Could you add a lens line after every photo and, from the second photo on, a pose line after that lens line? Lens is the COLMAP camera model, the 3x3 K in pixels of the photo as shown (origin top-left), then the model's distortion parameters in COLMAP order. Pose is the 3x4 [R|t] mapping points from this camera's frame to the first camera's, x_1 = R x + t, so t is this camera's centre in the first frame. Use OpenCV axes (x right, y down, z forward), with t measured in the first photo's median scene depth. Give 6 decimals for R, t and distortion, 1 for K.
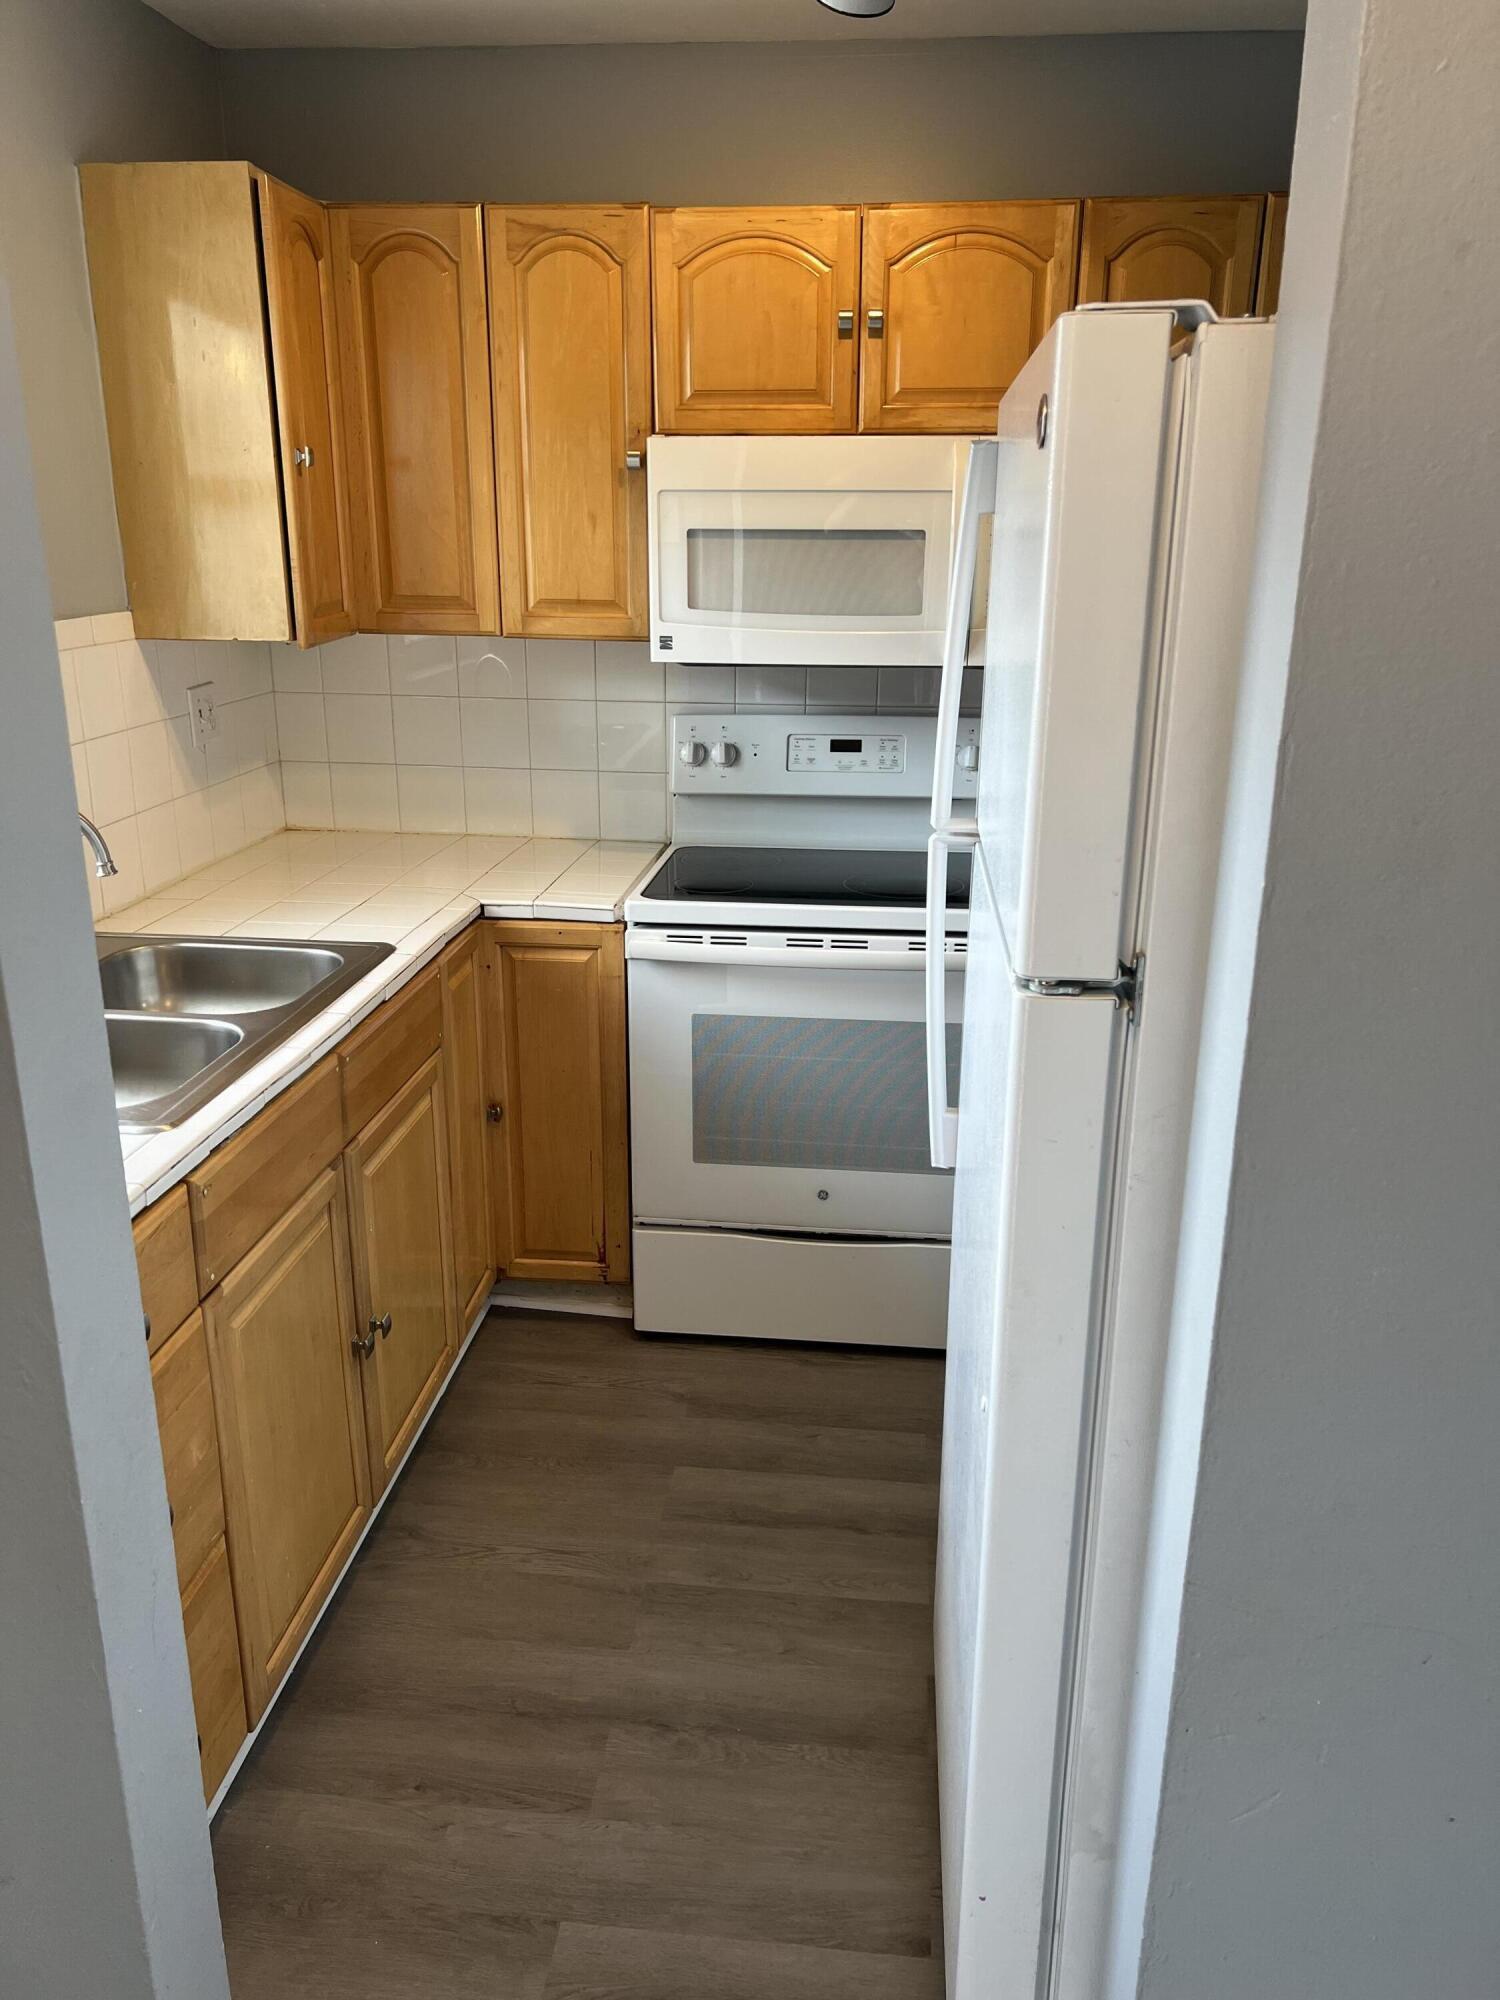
lens RADIAL K [[1455.9, 0, 750.0], [0, 1455.9, 1000.0], [0, 0, 1]] dist [0.068835, -0.139369]
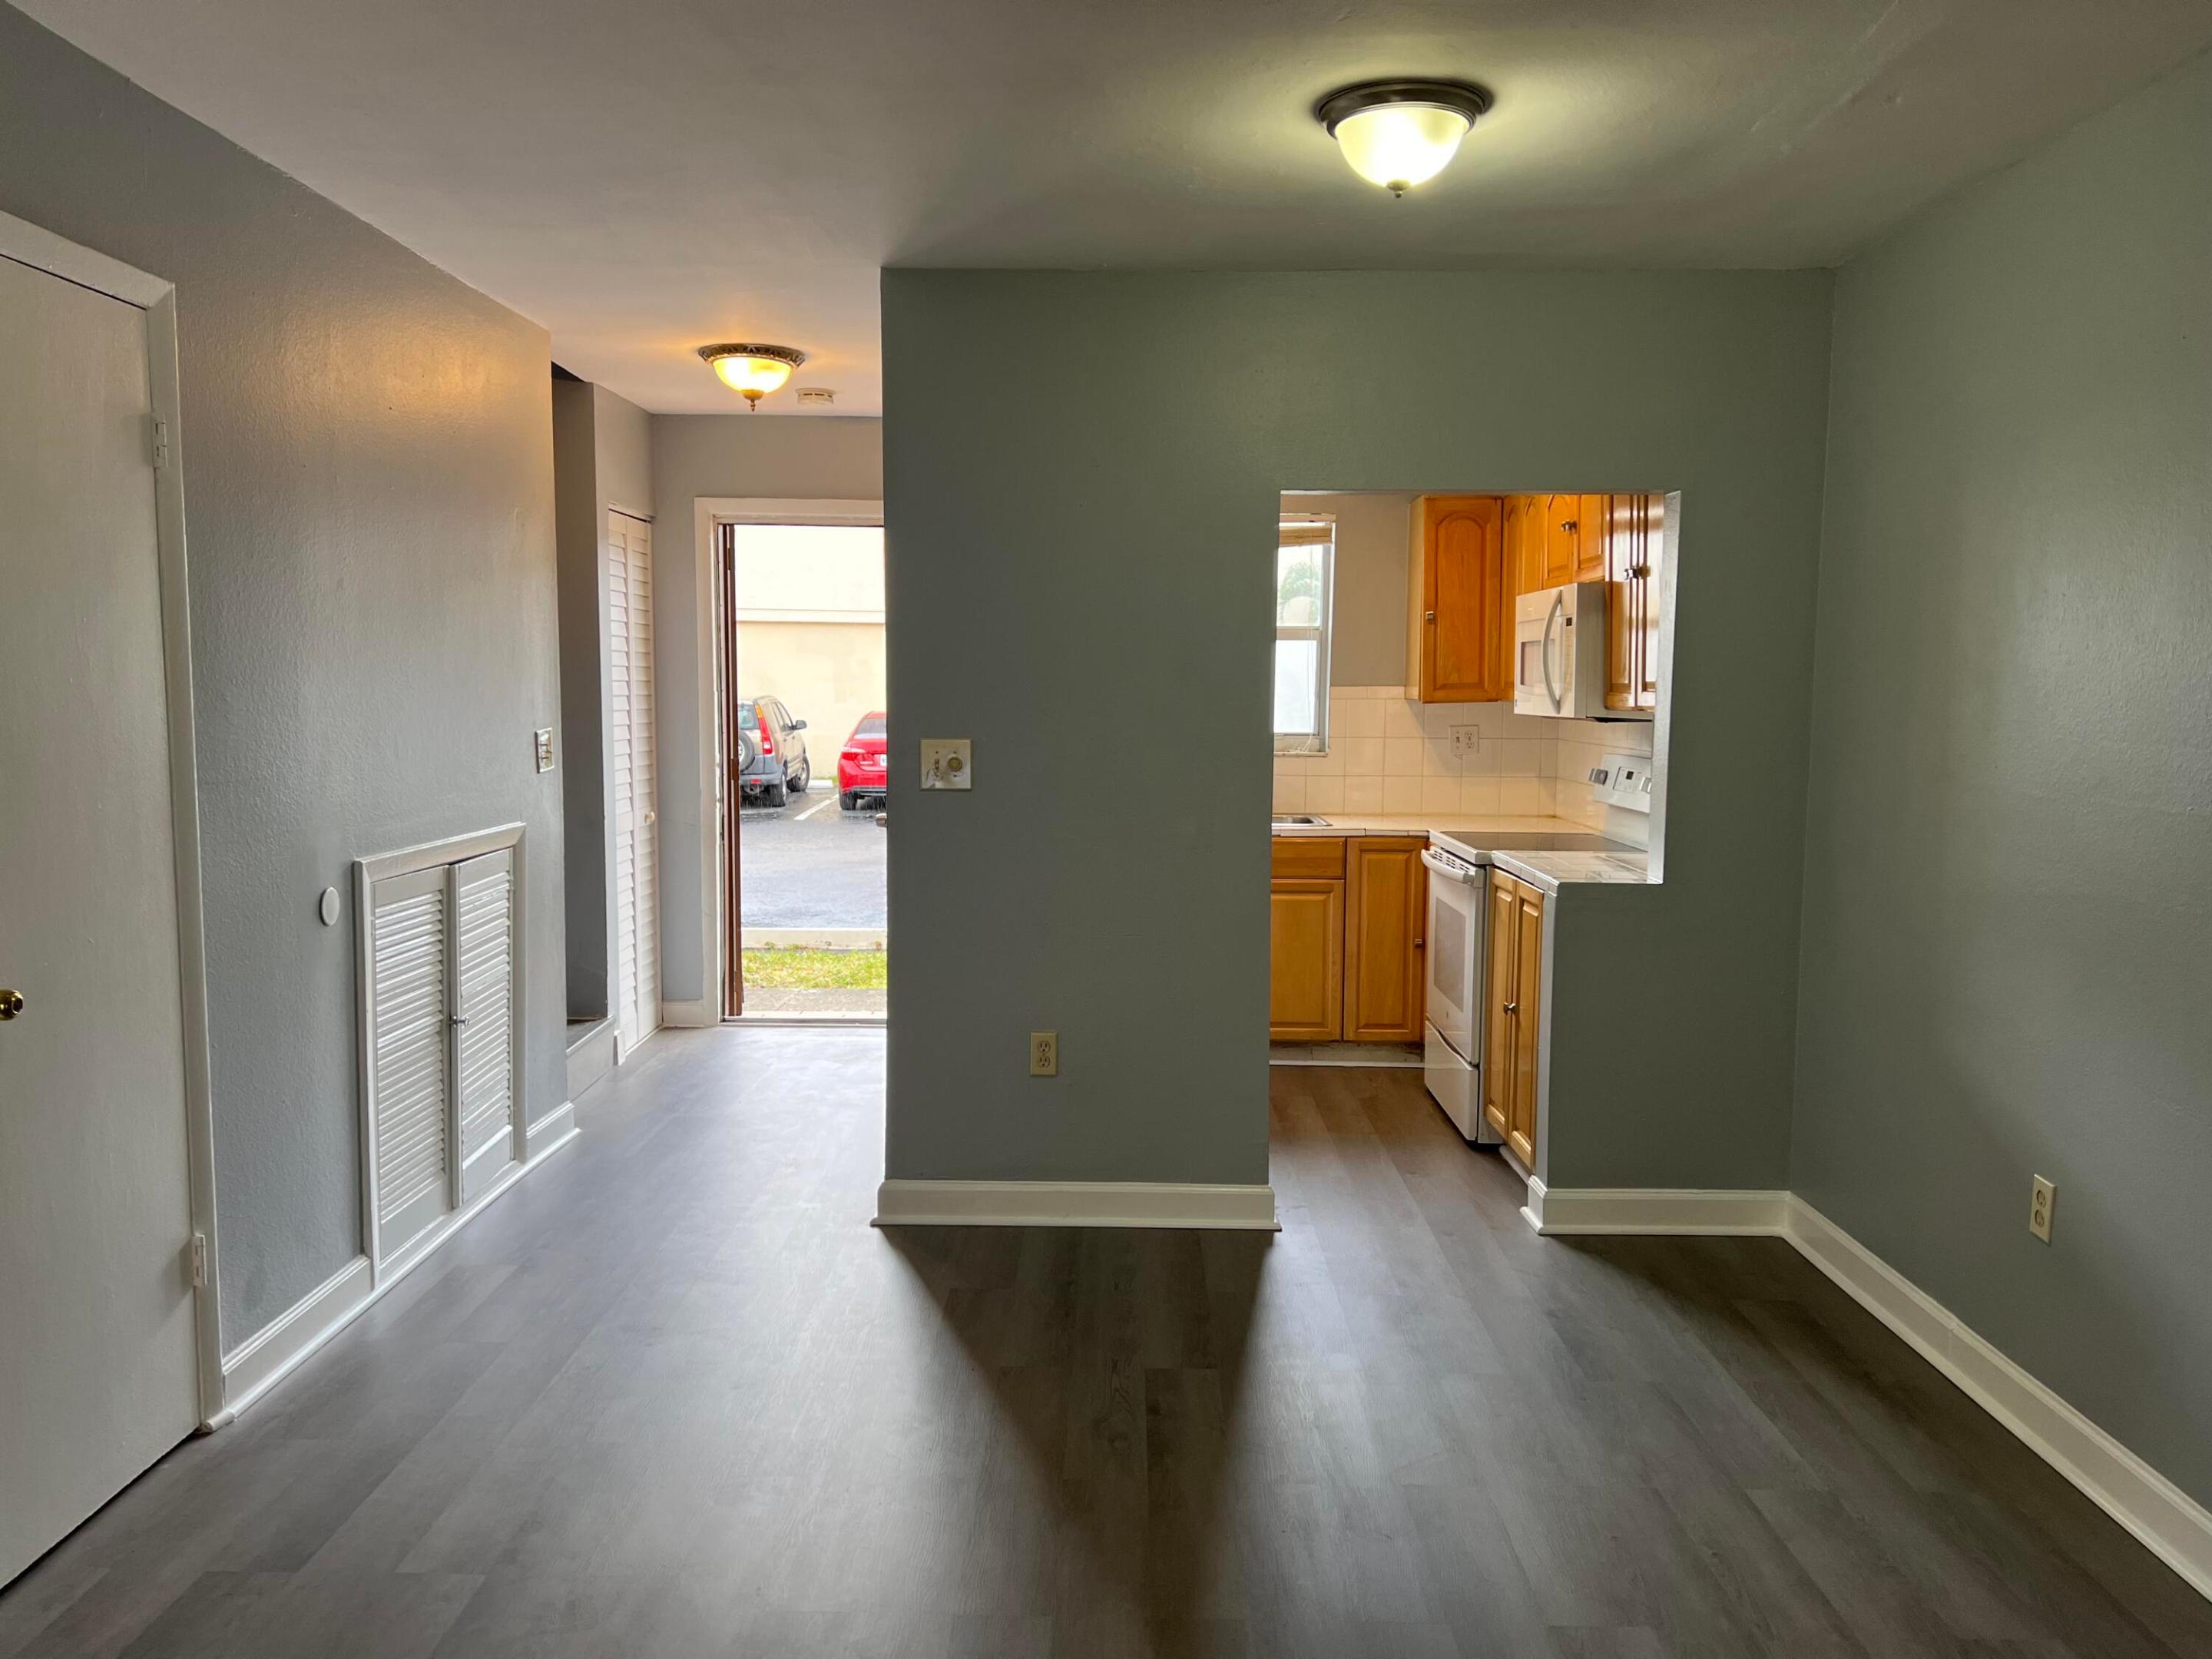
lens RADIAL K [[1610.2, 0, 1106.0], [0, 1610.2, 829.5], [0, 0, 1]] dist [0.068835, -0.139369]
pose [[0.088868, 0.077620, -0.993014, 2.275244], [-0.310873, 0.949319, 0.046384, -0.040929], [0.946288, 0.304580, 0.108494, 0.441454]]
